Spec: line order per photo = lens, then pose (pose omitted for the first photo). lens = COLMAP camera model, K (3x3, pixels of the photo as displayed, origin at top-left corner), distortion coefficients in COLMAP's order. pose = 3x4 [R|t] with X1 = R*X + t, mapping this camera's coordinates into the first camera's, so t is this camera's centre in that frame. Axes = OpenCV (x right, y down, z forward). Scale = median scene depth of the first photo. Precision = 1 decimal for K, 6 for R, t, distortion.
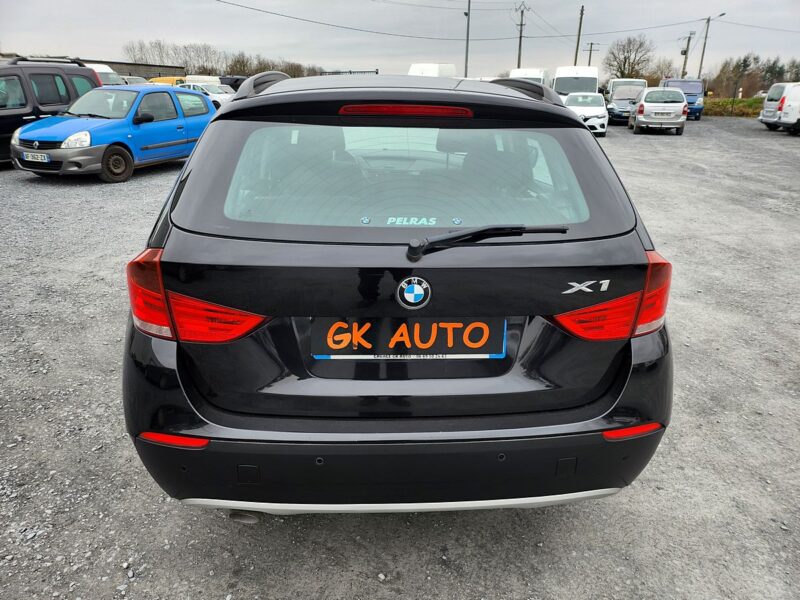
lens RADIAL K [[567.0, 0, 404.7], [0, 567.0, 302.3], [0, 0, 1]] dist [0.014418, -0.011205]
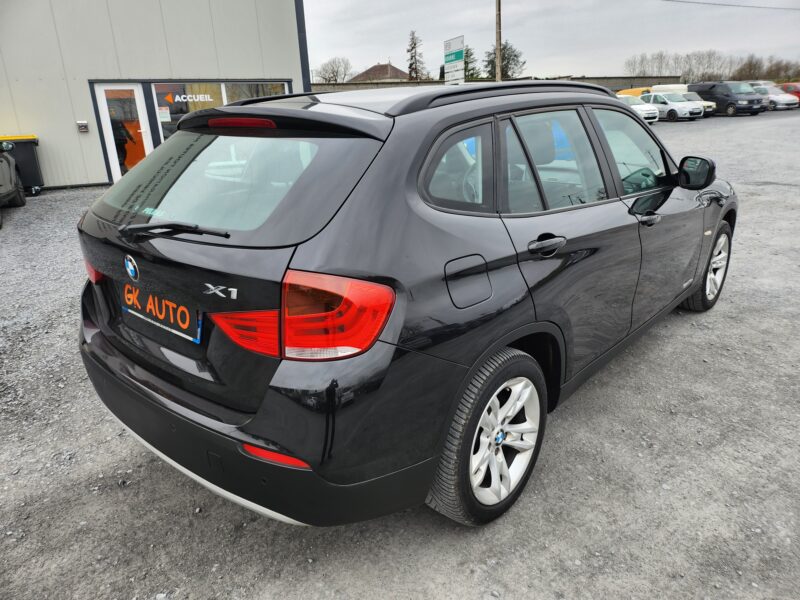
lens RADIAL K [[567.0, 0, 405.1], [0, 567.0, 298.6], [0, 0, 1]] dist [0.014418, -0.011205]
pose [[0.706577, 0.187526, -0.682337, 0.094095], [-0.202945, 0.977443, 0.058474, -0.010610], [0.677910, 0.097160, 0.728696, 0.035532]]
